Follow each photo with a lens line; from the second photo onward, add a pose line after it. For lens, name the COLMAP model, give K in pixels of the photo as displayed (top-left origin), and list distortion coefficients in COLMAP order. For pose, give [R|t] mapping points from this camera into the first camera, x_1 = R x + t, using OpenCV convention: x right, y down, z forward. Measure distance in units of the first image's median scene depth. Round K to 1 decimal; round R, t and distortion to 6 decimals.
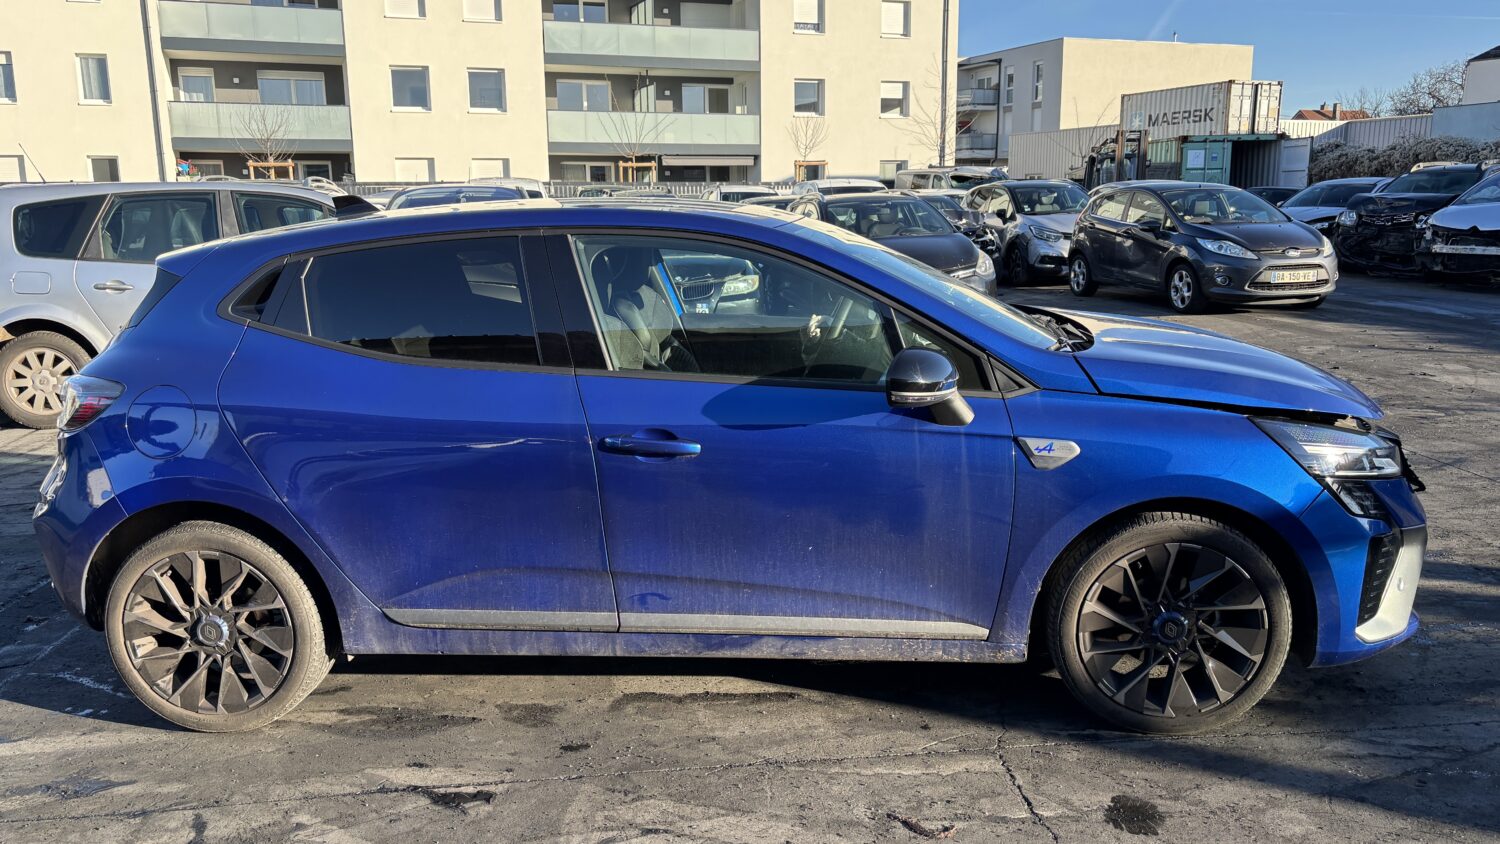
lens RADIAL K [[1108.4, 0, 750.0], [0, 1108.4, 422.0], [0, 0, 1]] dist [0.047218, -0.071075]
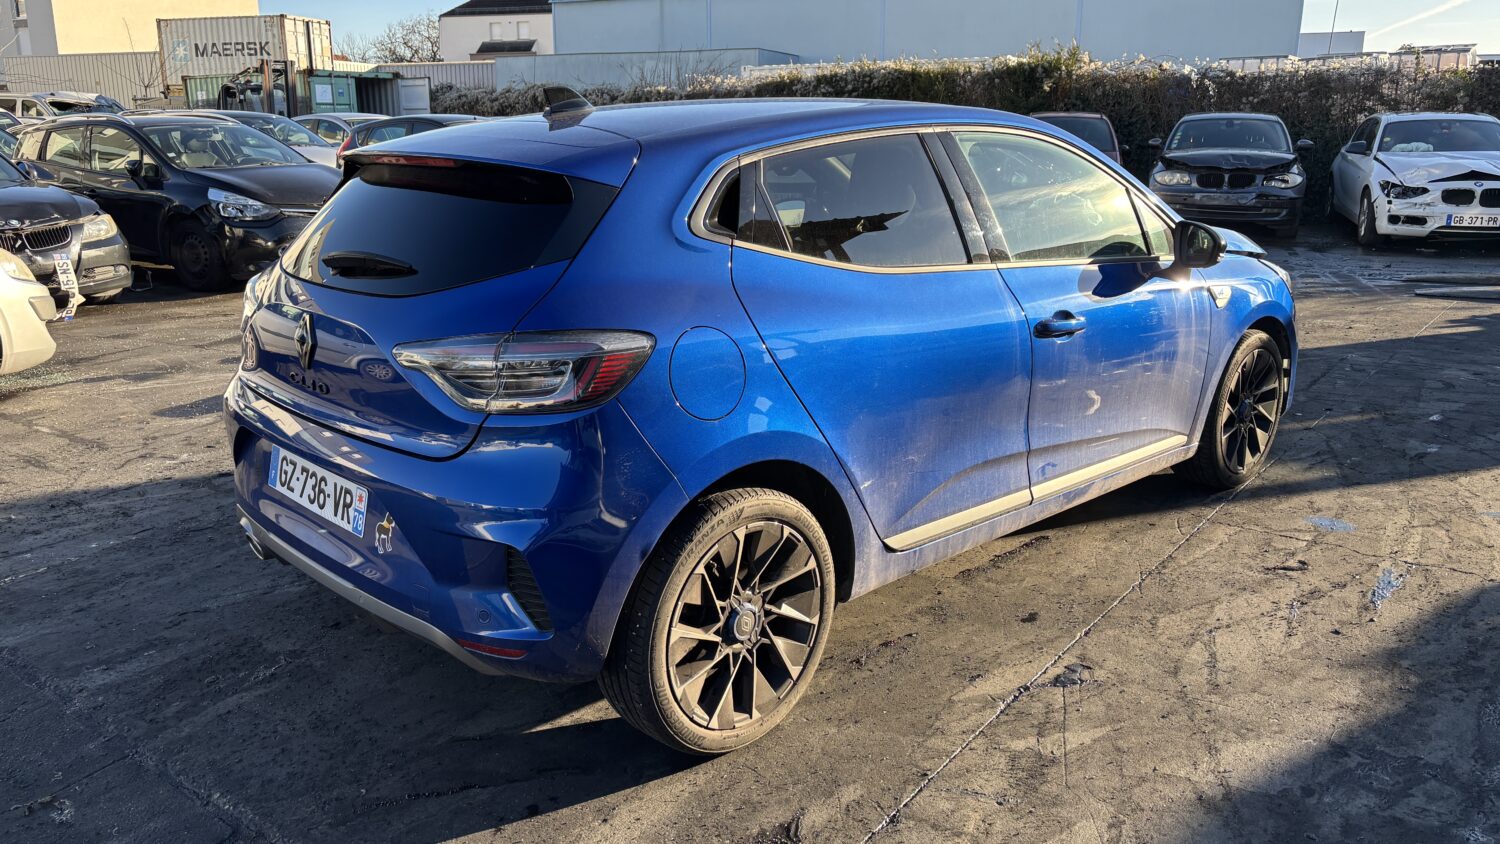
lens RADIAL K [[1105.8, 0, 750.0], [0, 1105.8, 422.0], [0, 0, 1]] dist [0.008043, -0.005754]
pose [[0.677103, -0.172514, 0.715382, -0.118871], [0.133890, 0.984788, 0.110755, -0.005166], [-0.723606, 0.020790, 0.689900, 0.050824]]
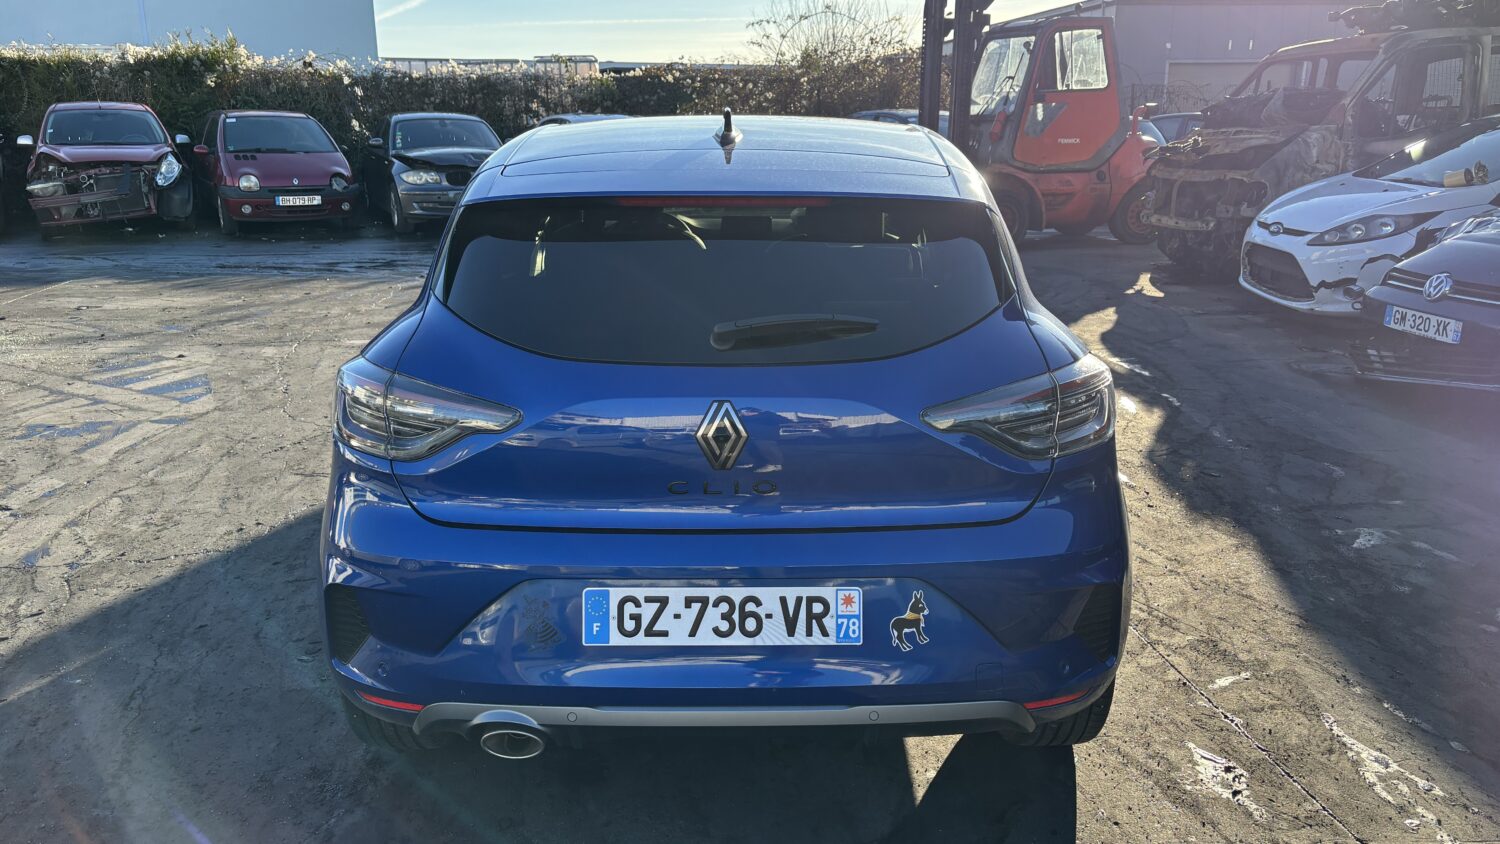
lens RADIAL K [[1108.4, 0, 750.0], [0, 1108.4, 422.0], [0, 0, 1]] dist [0.047218, -0.071075]
pose [[-0.055046, -0.242903, 0.968487, -0.147558], [0.199473, 0.947730, 0.249035, -0.025347], [-0.978356, 0.206895, -0.003716, 0.140792]]
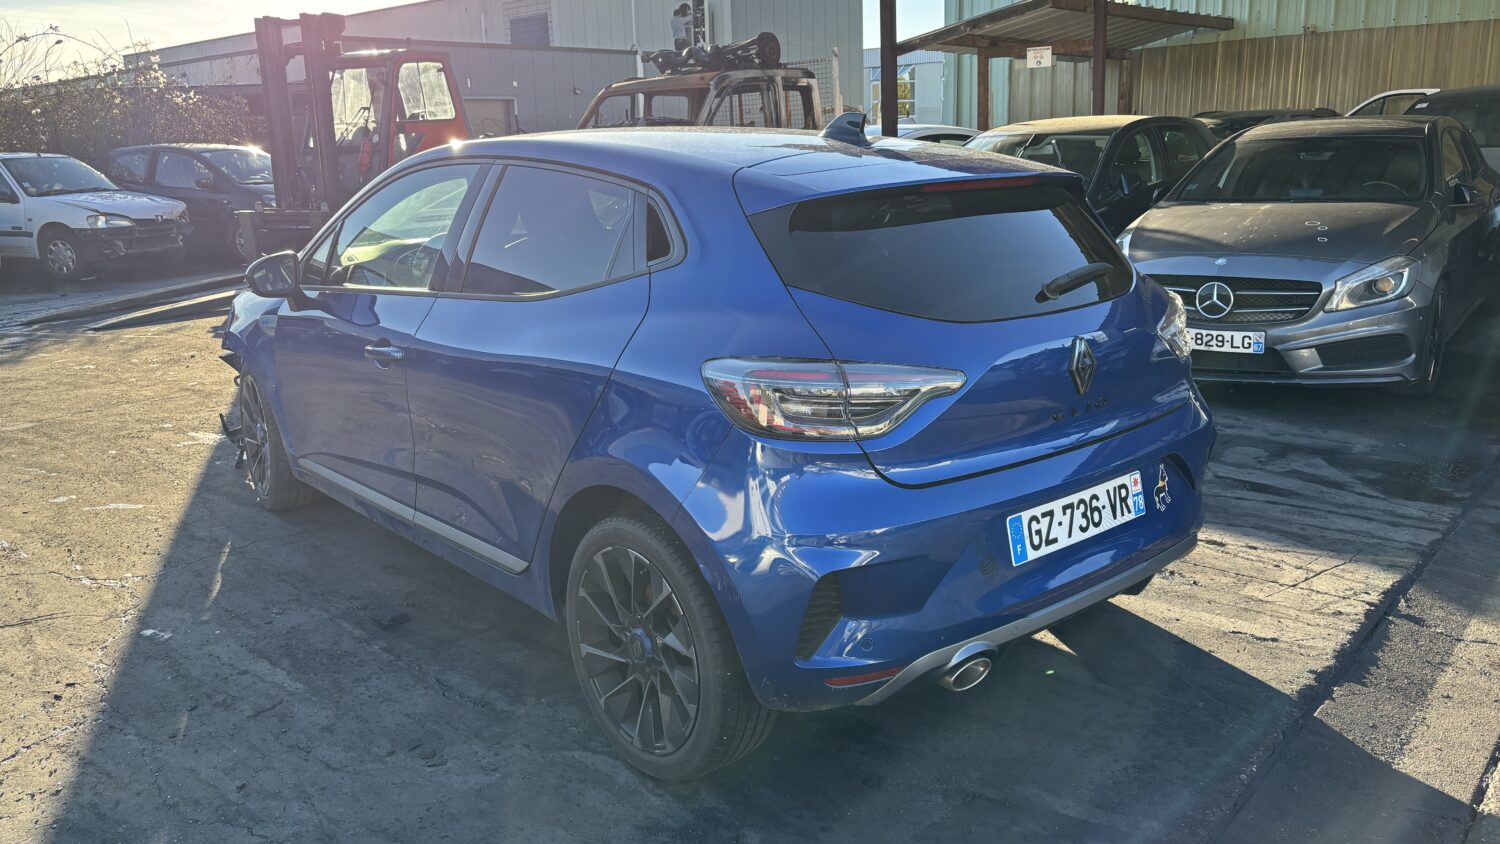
lens RADIAL K [[1108.4, 0, 750.0], [0, 1108.4, 422.0], [0, 0, 1]] dist [0.047218, -0.071075]
pose [[-0.683773, -0.141745, 0.715795, -0.123863], [0.178744, 0.918529, 0.352639, -0.039645], [-0.707464, 0.369070, -0.602729, 0.219145]]
